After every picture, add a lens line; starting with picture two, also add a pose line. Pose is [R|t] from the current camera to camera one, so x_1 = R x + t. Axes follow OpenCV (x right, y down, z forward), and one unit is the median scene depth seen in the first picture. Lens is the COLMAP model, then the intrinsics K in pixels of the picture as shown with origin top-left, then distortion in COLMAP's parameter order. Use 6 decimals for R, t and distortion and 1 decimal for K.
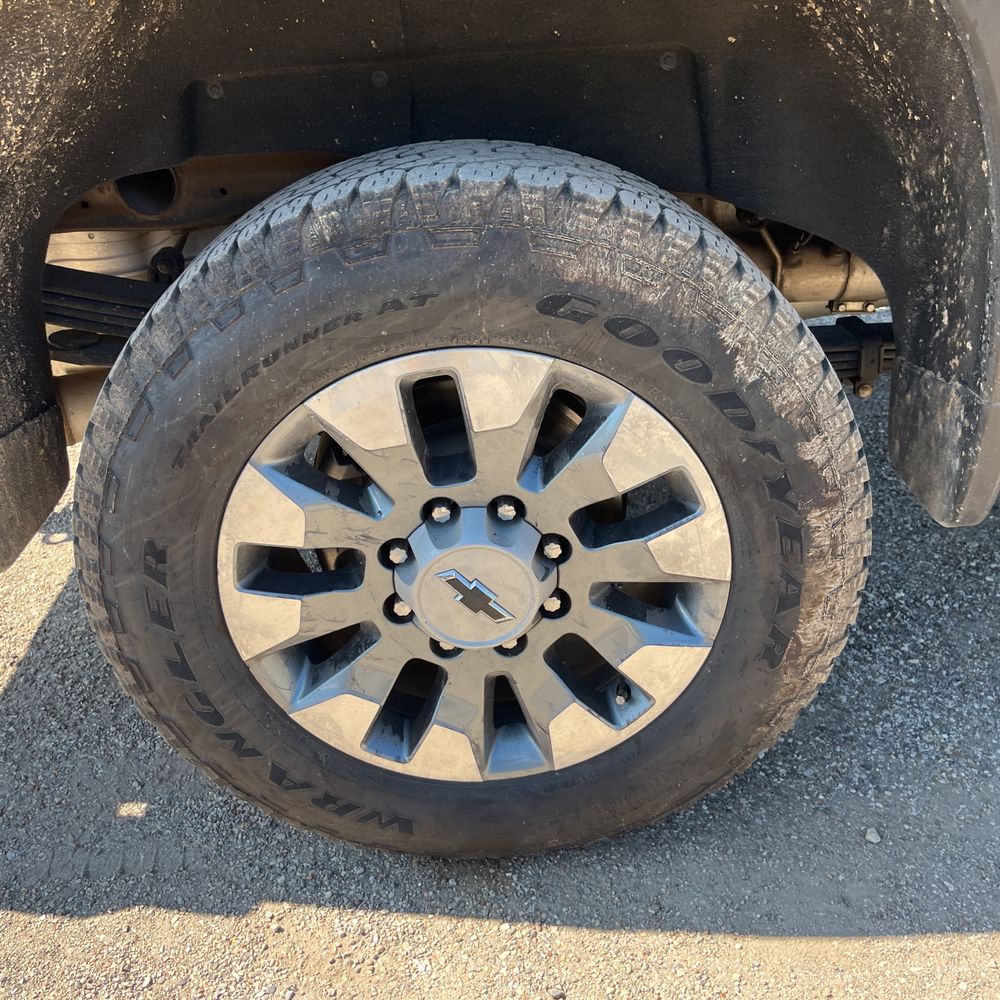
lens RADIAL K [[1015.9, 0, 496.0], [0, 1015.9, 483.2], [0, 0, 1]] dist [0.044940, -0.046685]
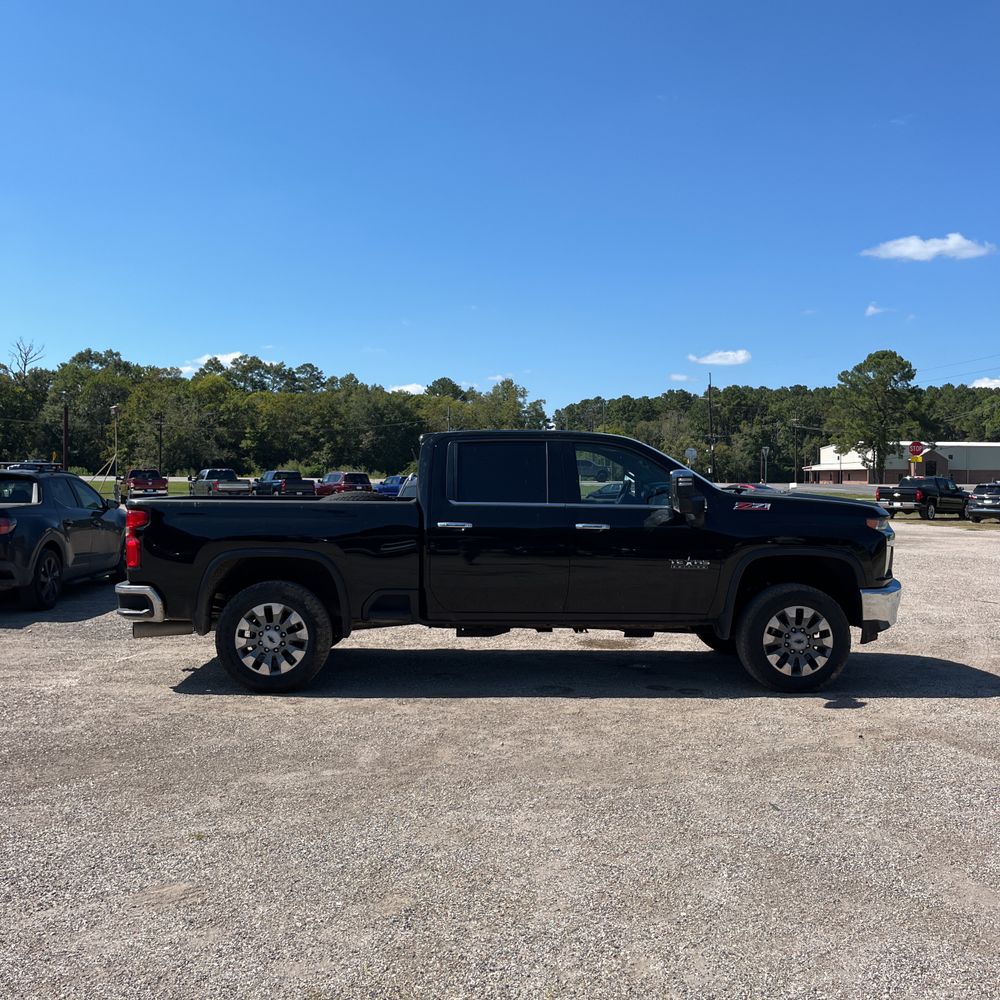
lens RADIAL K [[1021.7, 0, 500.0], [0, 1021.7, 500.0], [0, 0, 1]] dist [0.024657, -0.017503]
pose [[0.997810, 0.062655, 0.021198, 1.362567], [-0.045977, 0.887399, -0.458703, 2.453391], [-0.047551, 0.456724, 0.888337, -5.865387]]
